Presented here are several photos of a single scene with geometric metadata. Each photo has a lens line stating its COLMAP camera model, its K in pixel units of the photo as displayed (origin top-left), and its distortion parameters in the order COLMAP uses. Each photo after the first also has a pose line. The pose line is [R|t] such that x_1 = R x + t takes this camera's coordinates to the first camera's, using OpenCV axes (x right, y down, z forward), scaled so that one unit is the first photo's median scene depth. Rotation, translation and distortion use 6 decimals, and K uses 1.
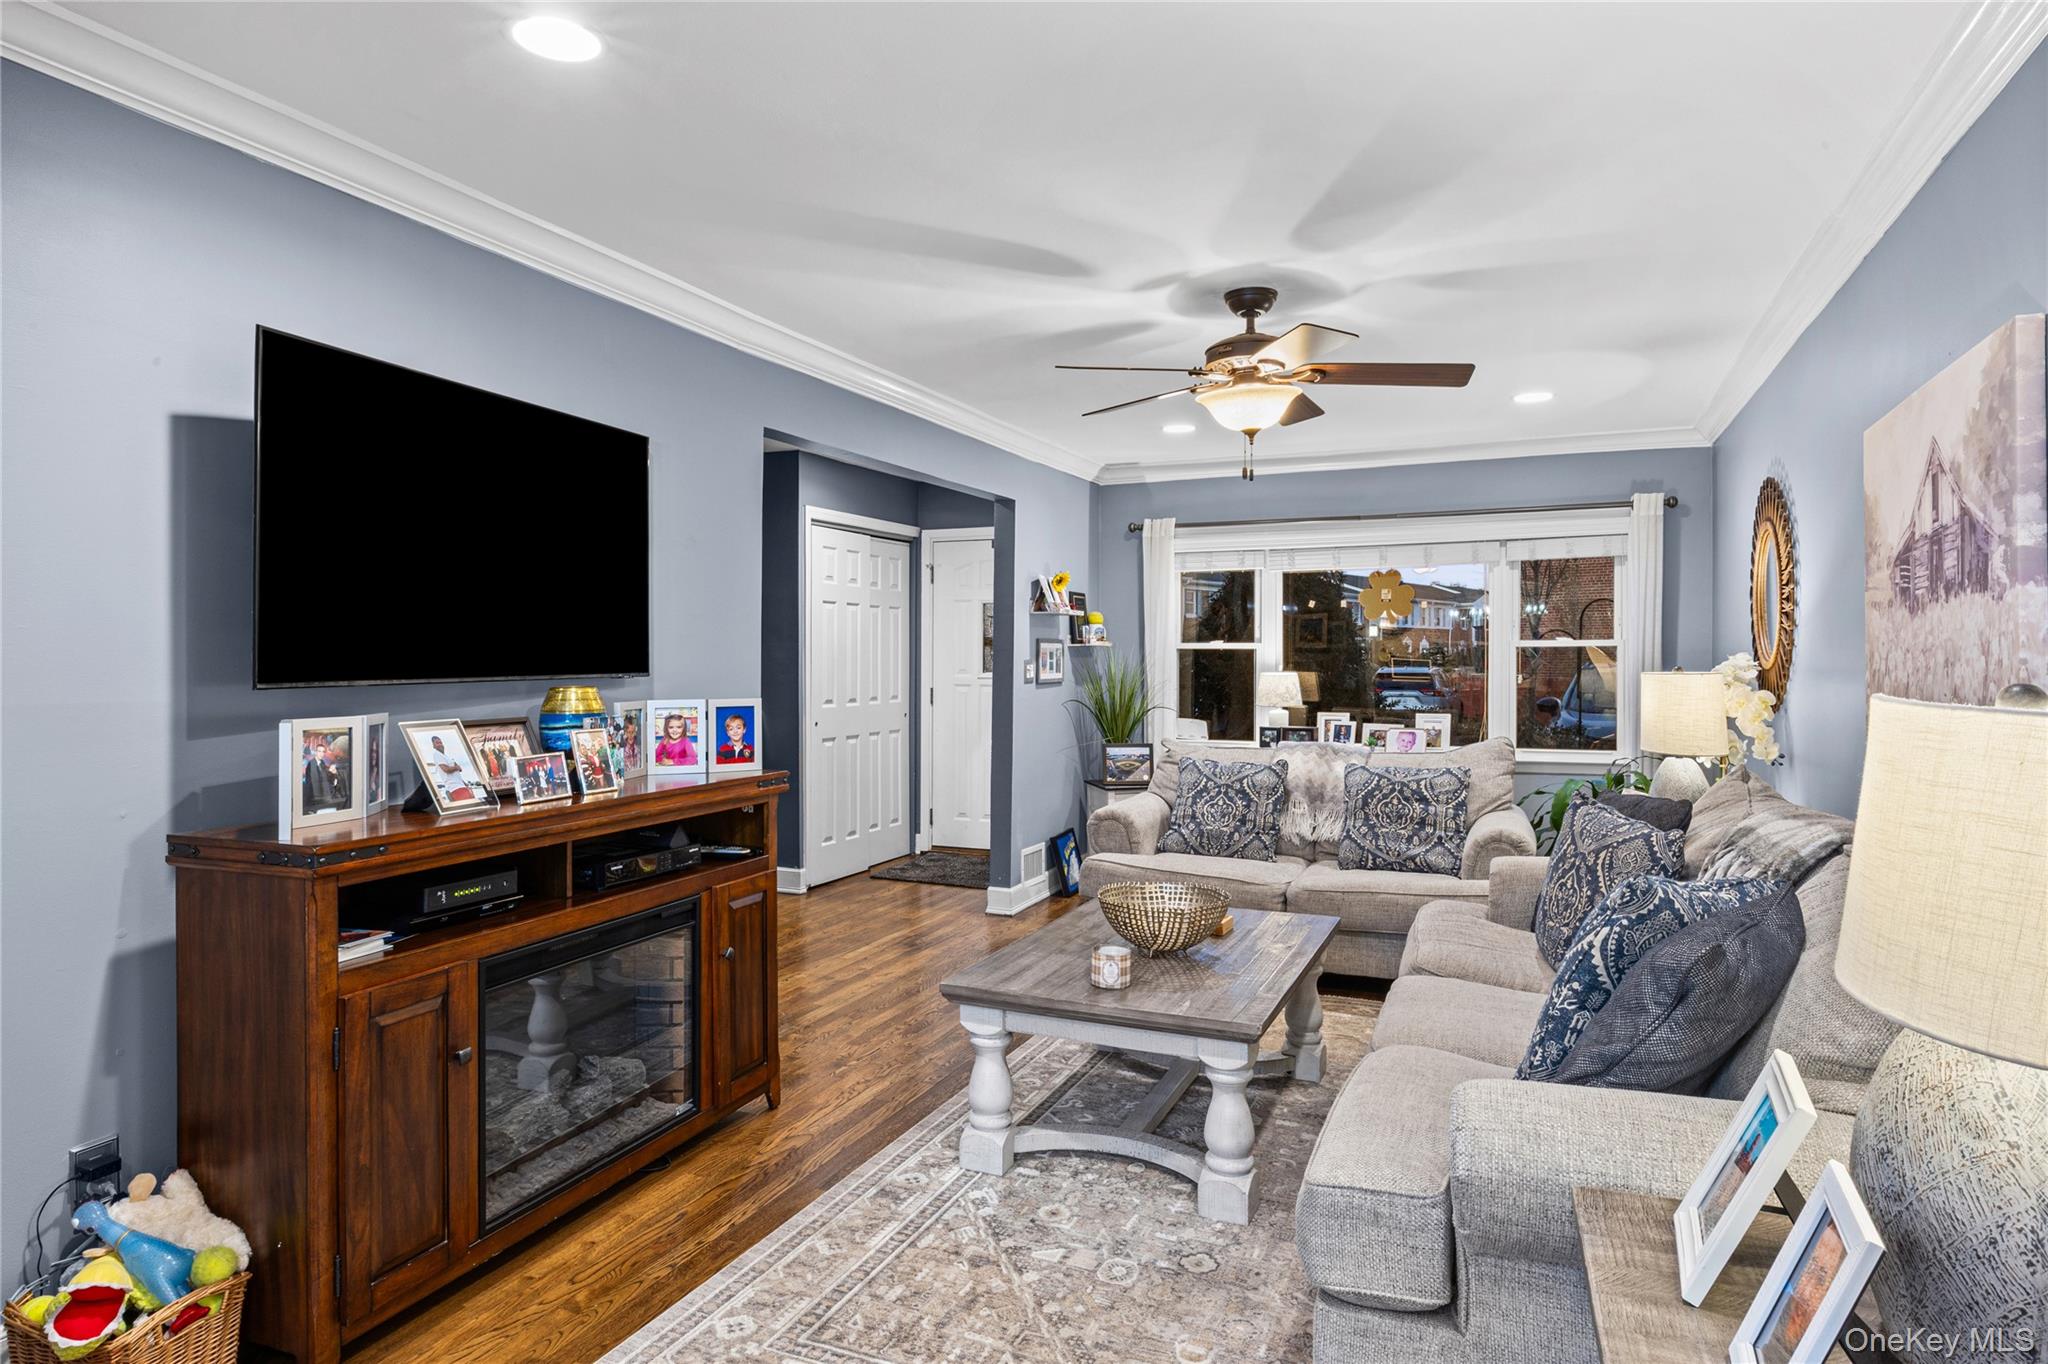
lens RADIAL K [[1151.3, 0, 1028.8], [0, 1151.3, 642.9], [0, 0, 1]] dist [-0.003886, -0.001381]
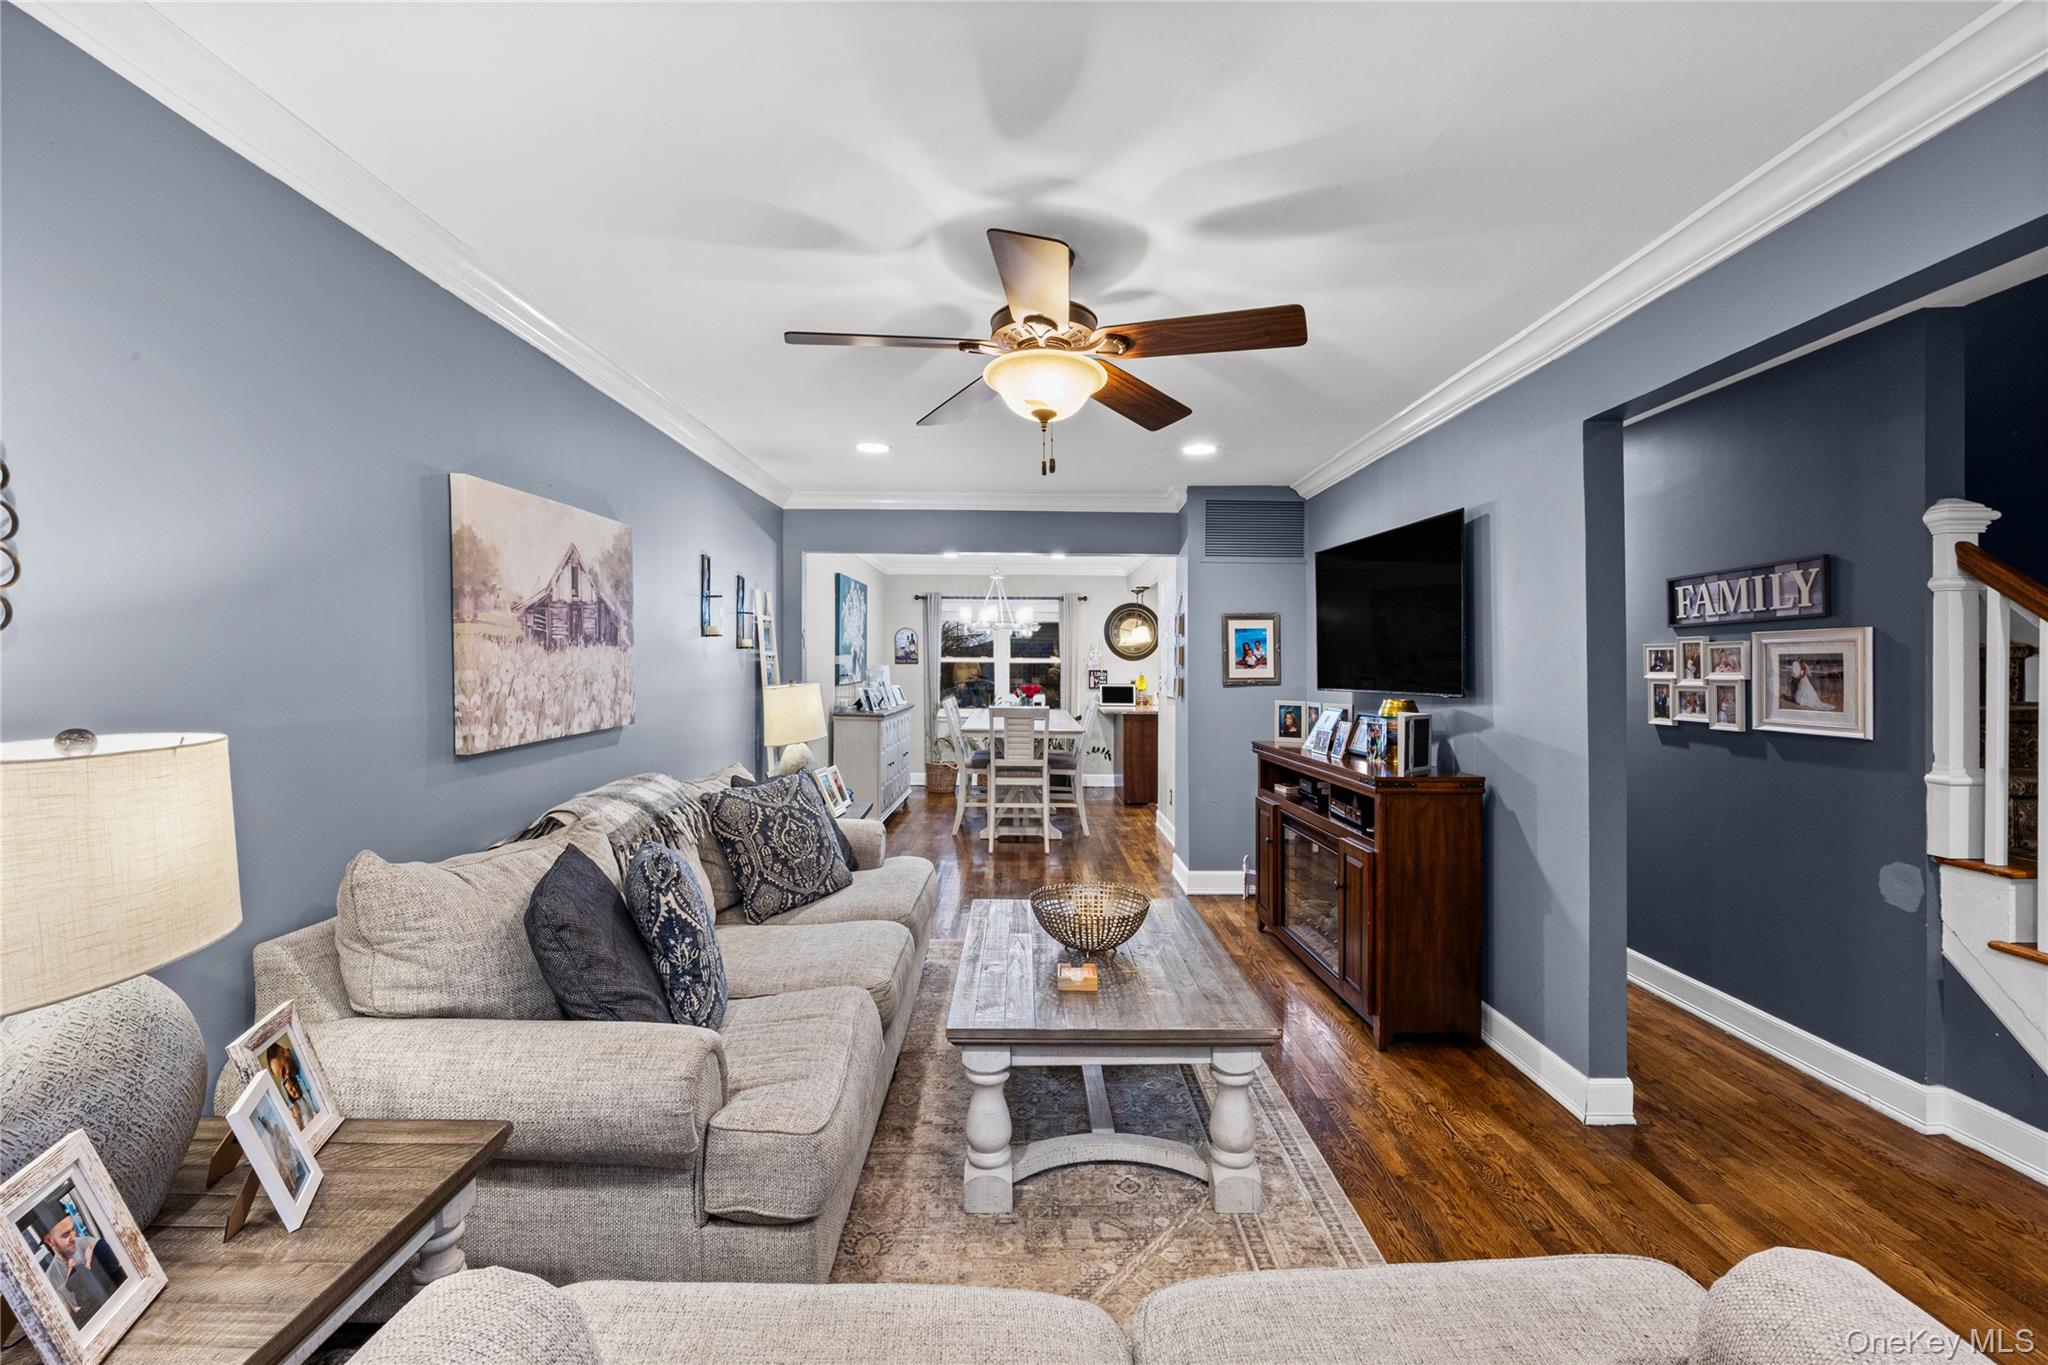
lens RADIAL K [[877.3, 0, 1031.4], [0, 877.3, 663.1], [0, 0, 1]] dist [-0.012656, 0.000756]
pose [[-0.917415, -0.006442, -0.397879, 0.630579], [0.000306, 0.999857, -0.016895, 0.009252], [0.397931, -0.015622, -0.917282, 2.197281]]
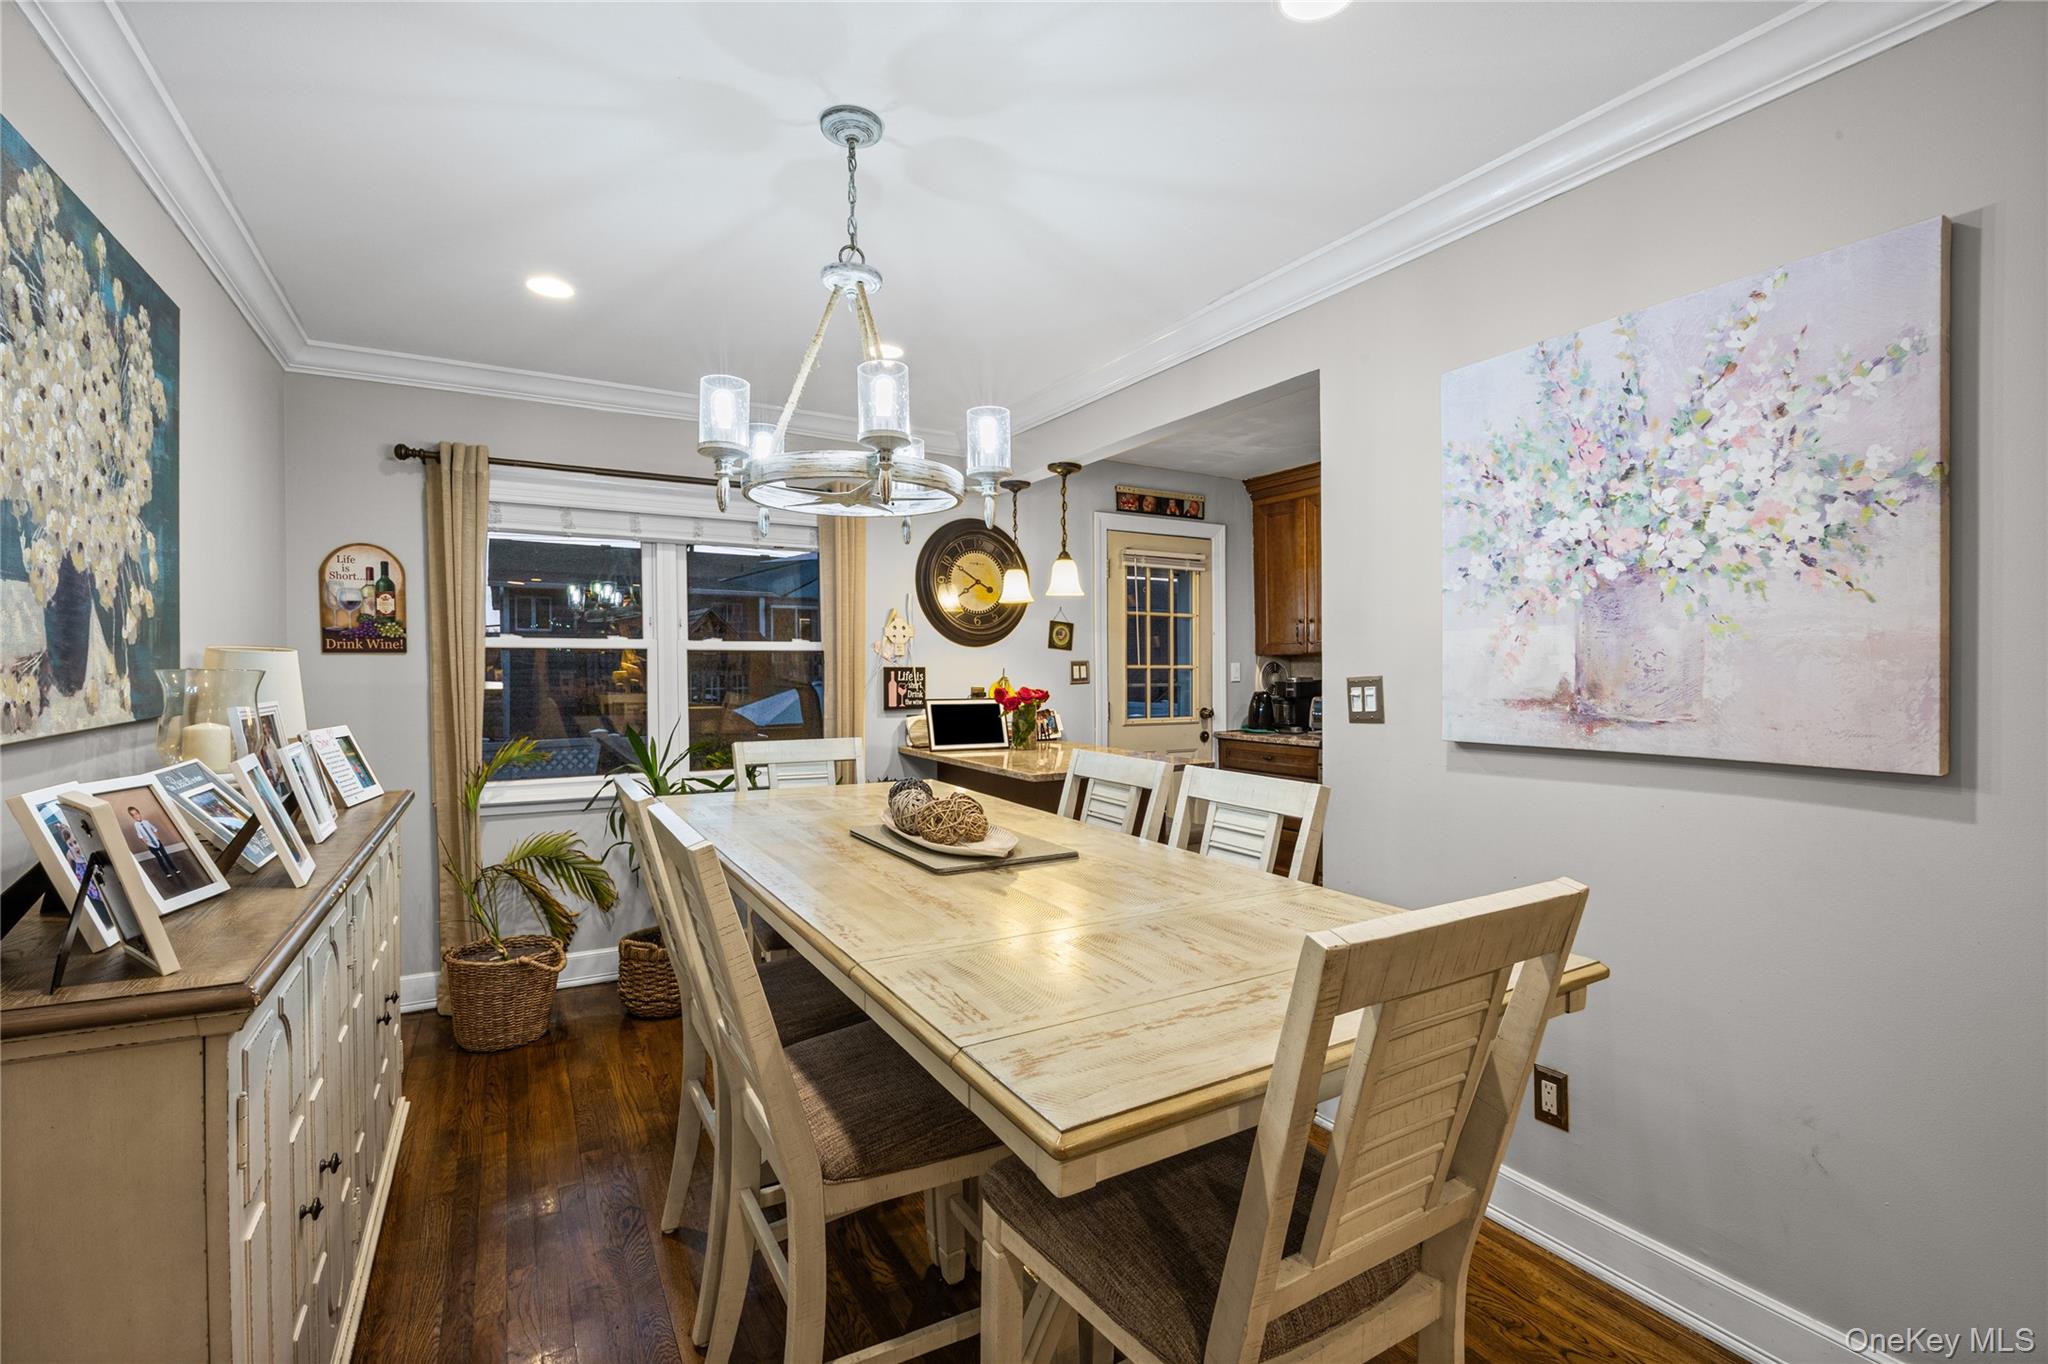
lens RADIAL K [[898.0, 0, 1023.8], [0, 898.0, 679.0], [0, 0, 1]] dist [-0.018814, 0.002245]
pose [[-0.597230, 0.011077, -0.801993, 0.115552], [0.014451, 0.999891, 0.003049, -0.003162], [0.801940, -0.009769, -0.597325, 0.179204]]
